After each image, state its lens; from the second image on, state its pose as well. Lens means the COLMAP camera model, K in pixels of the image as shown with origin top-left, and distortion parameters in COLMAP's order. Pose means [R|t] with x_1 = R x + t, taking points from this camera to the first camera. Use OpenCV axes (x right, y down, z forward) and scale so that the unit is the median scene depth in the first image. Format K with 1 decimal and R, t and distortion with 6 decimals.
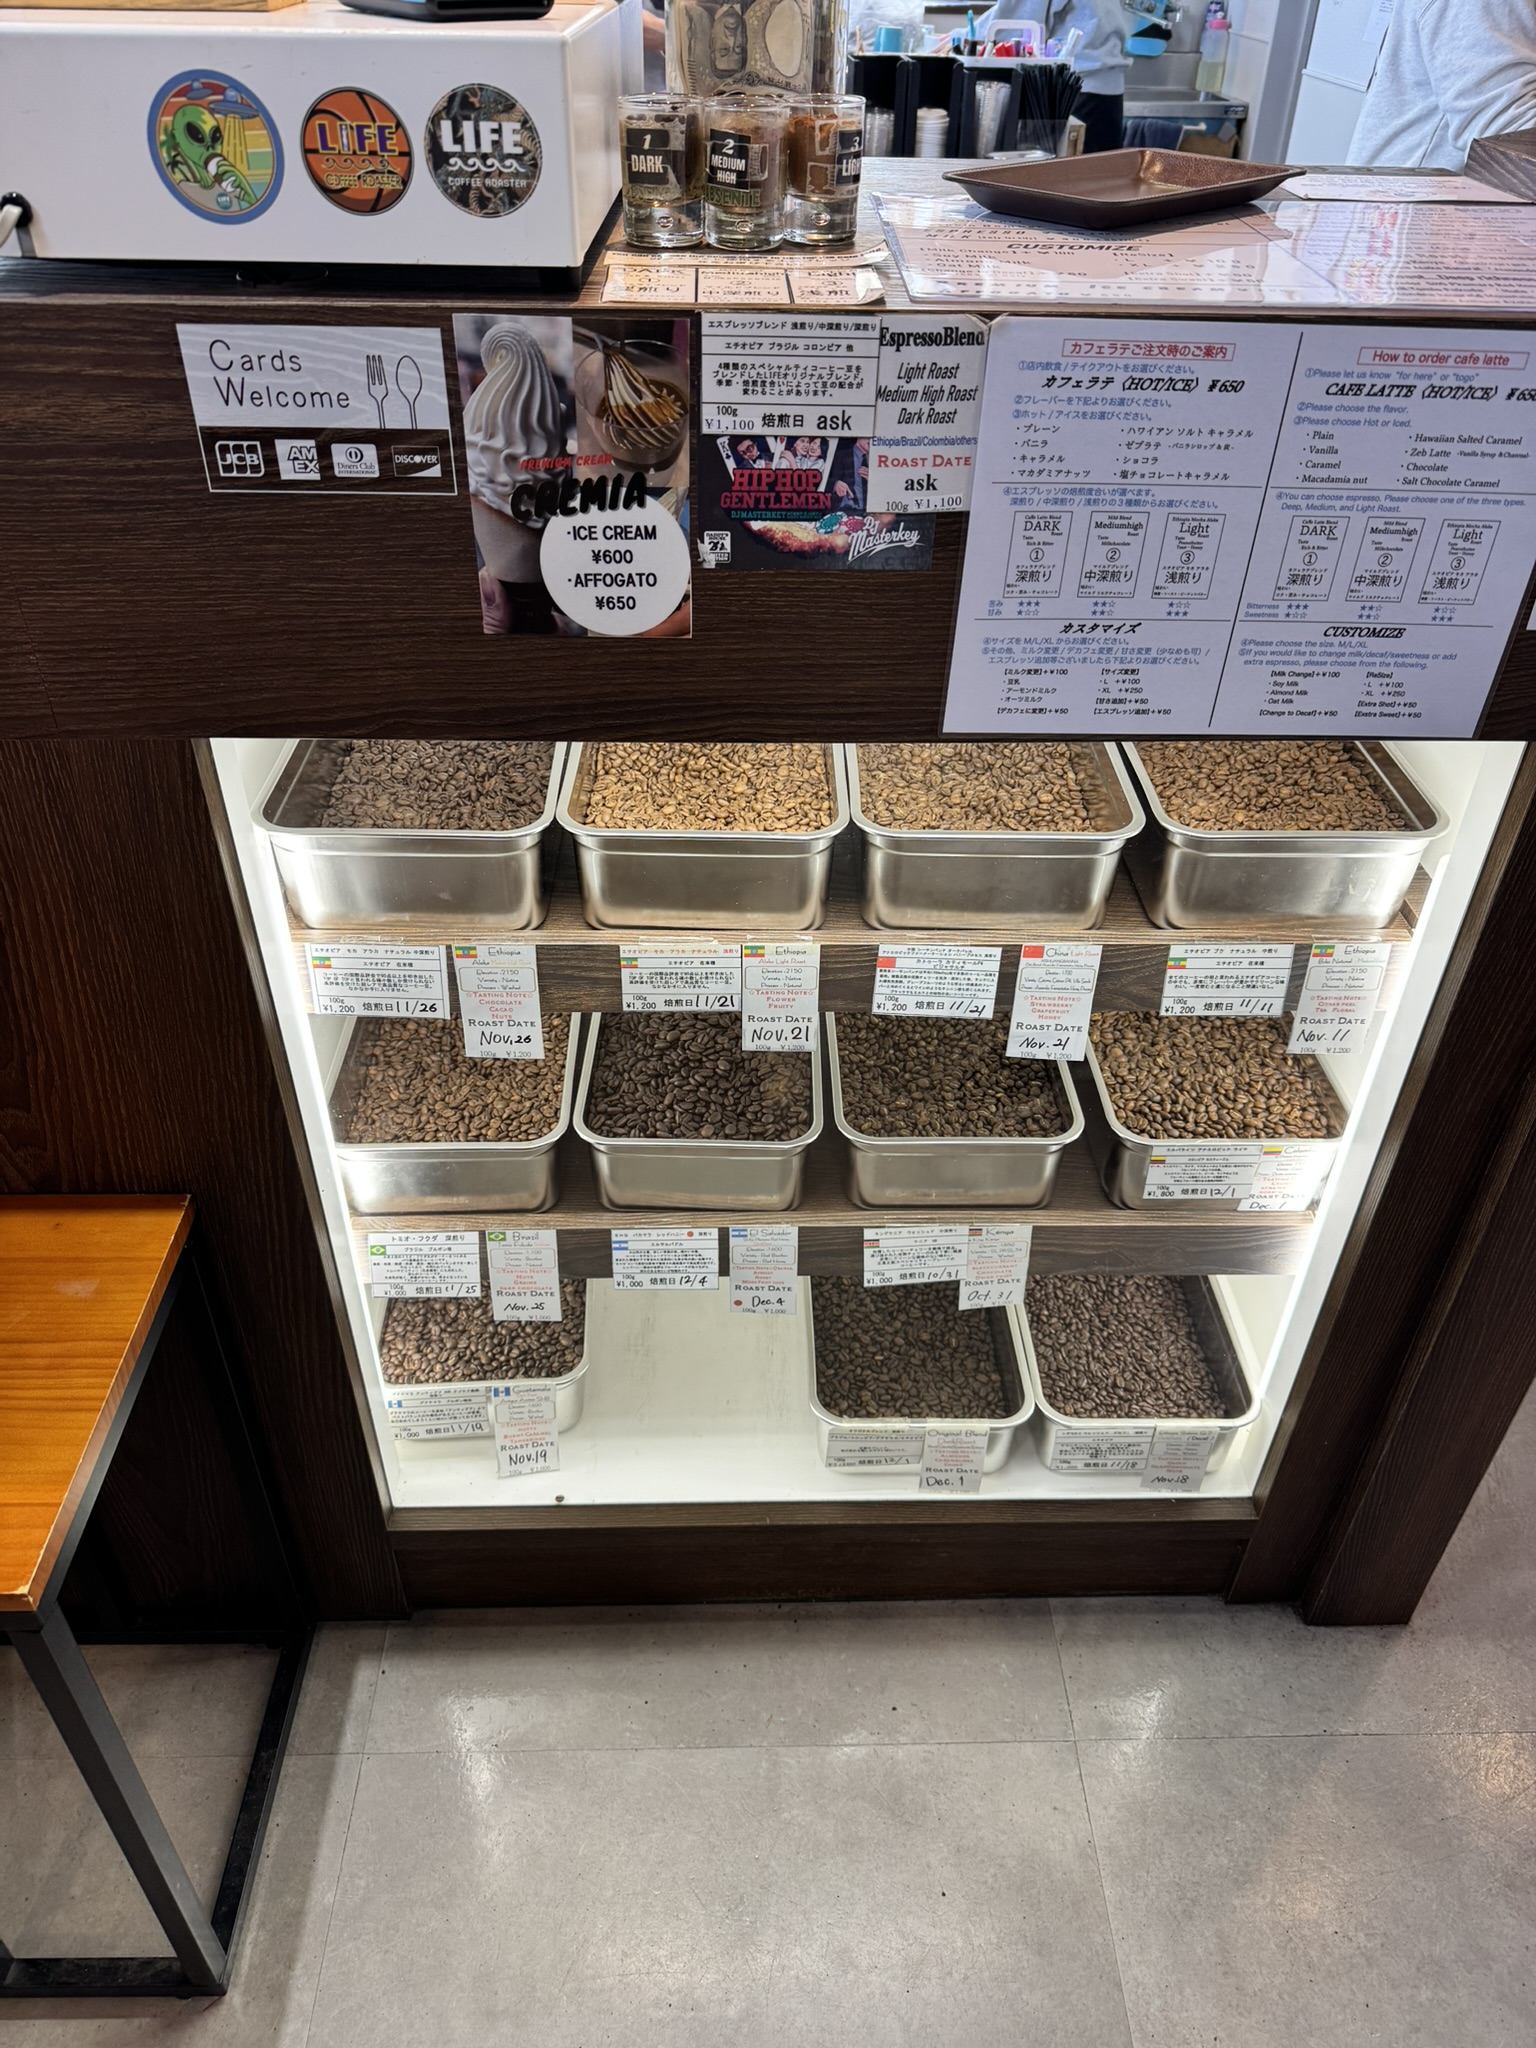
lens RADIAL K [[1466.9, 0, 759.1], [0, 1466.9, 1023.7], [0, 0, 1]] dist [0.000775, -0.004836]
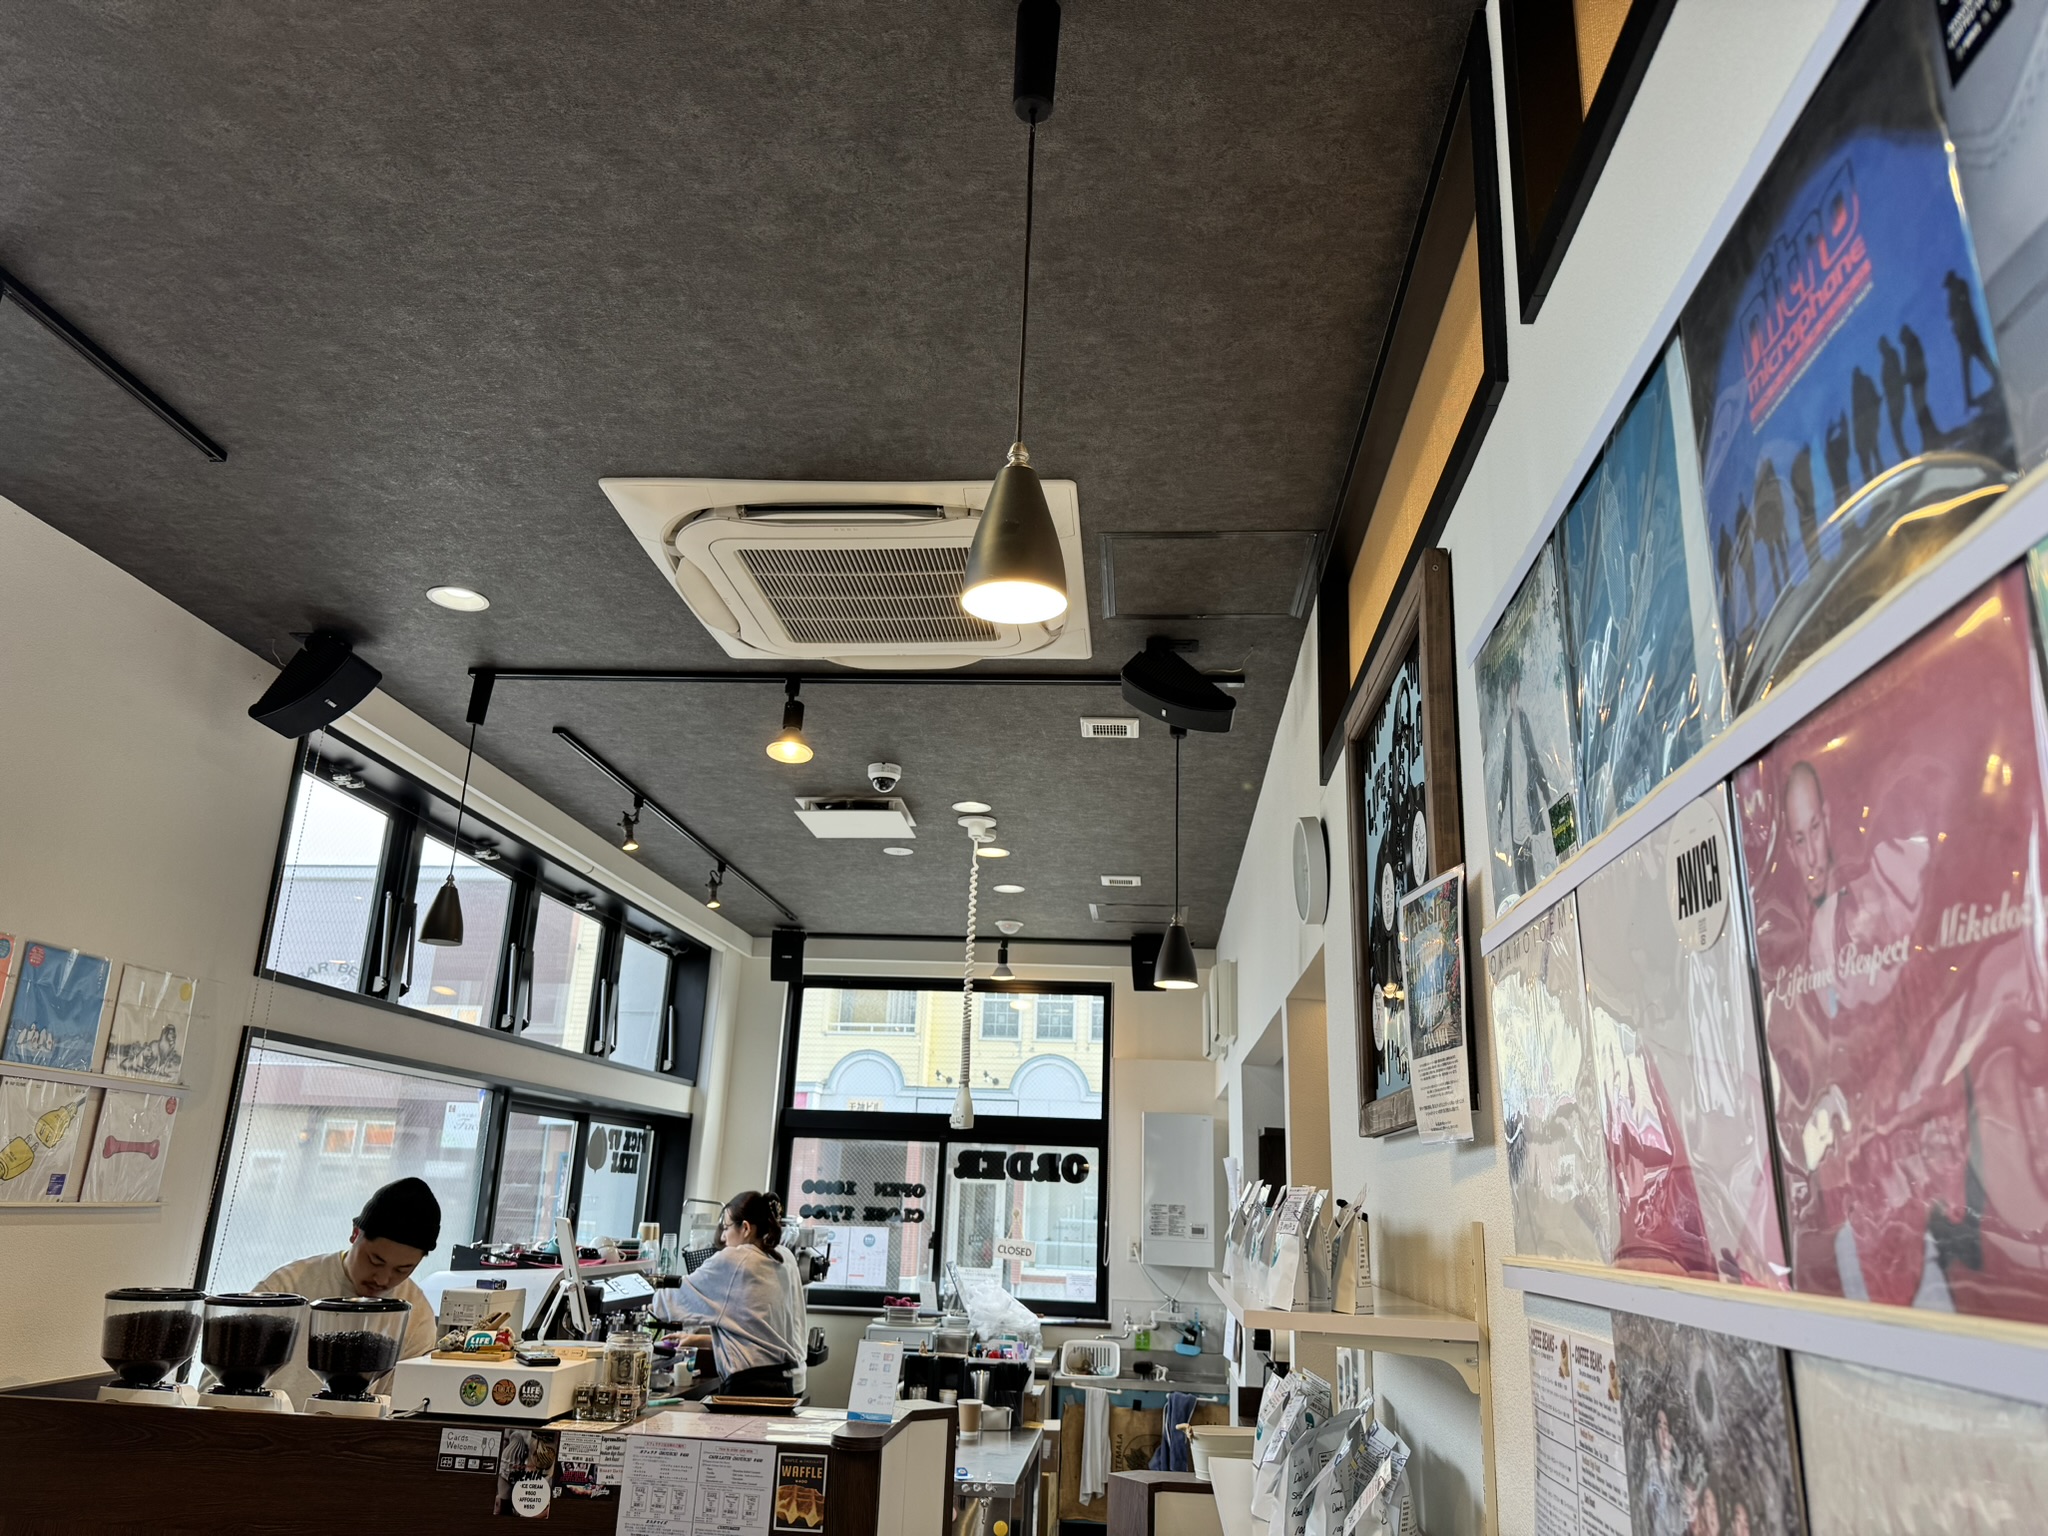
lens RADIAL K [[1466.9, 0, 1019.0], [0, 1466.9, 767.0], [0, 0, 1]] dist [0.000775, -0.004836]
pose [[0.994070, -0.007070, -0.108516, 1.638143], [-0.083859, 0.585477, -0.806340, 1.592994], [0.069235, 0.810658, 0.581412, -2.748550]]
